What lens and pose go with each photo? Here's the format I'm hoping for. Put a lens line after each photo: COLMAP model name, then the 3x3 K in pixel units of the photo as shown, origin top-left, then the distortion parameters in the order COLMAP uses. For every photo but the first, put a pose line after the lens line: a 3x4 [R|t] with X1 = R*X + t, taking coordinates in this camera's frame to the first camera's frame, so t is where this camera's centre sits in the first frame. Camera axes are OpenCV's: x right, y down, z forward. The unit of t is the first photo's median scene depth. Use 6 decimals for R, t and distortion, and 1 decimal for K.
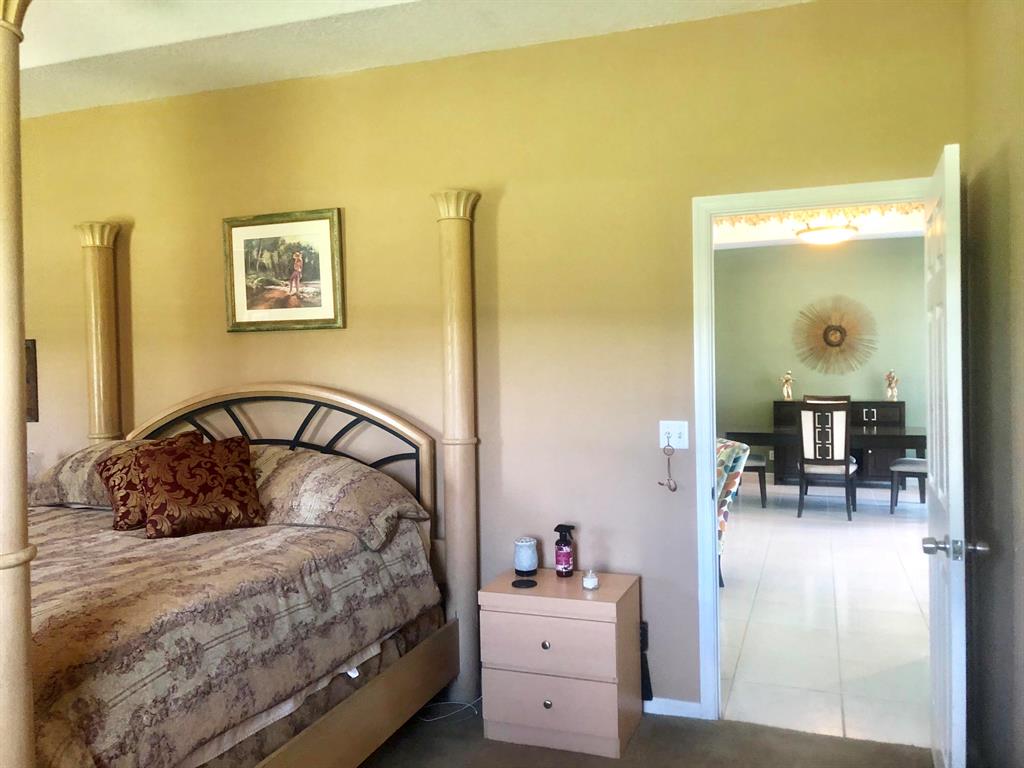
lens RADIAL K [[836.6, 0, 511.0], [0, 836.6, 386.3], [0, 0, 1]] dist [0.060096, -0.066174]
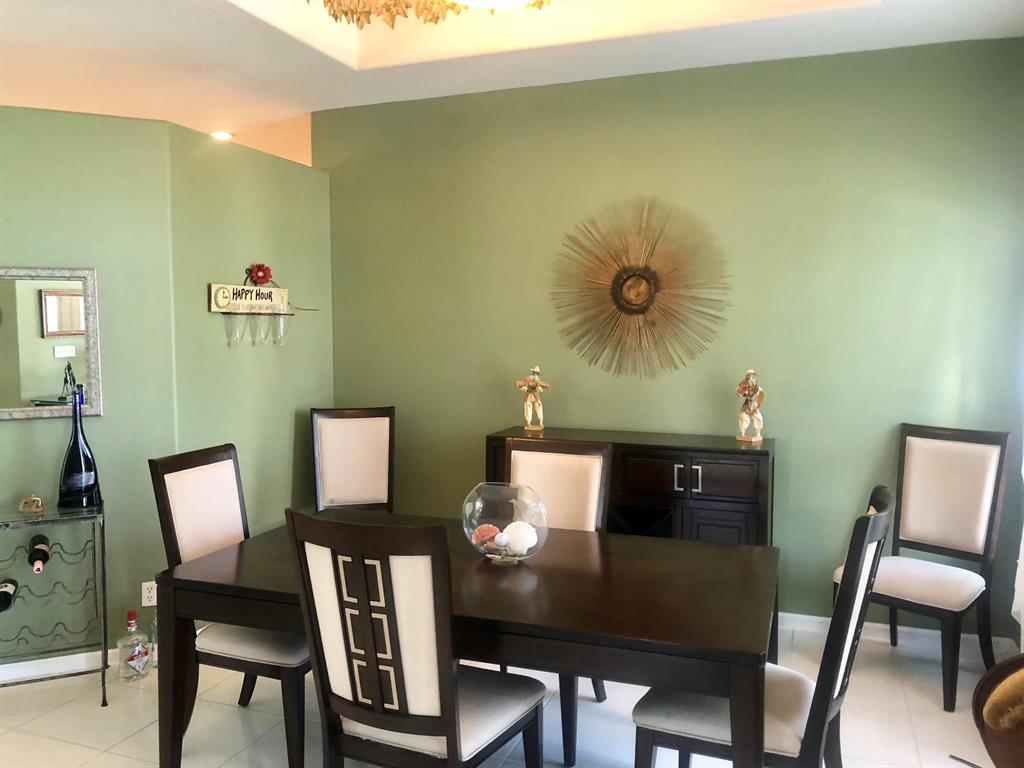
lens RADIAL K [[836.6, 0, 503.4], [0, 836.6, 384.0], [0, 0, 1]] dist [0.060096, -0.066174]
pose [[0.999724, 0.014300, -0.018636, 0.323572], [-0.013367, 0.998696, 0.049262, -0.031041], [0.019316, -0.048999, 0.998612, 0.553775]]
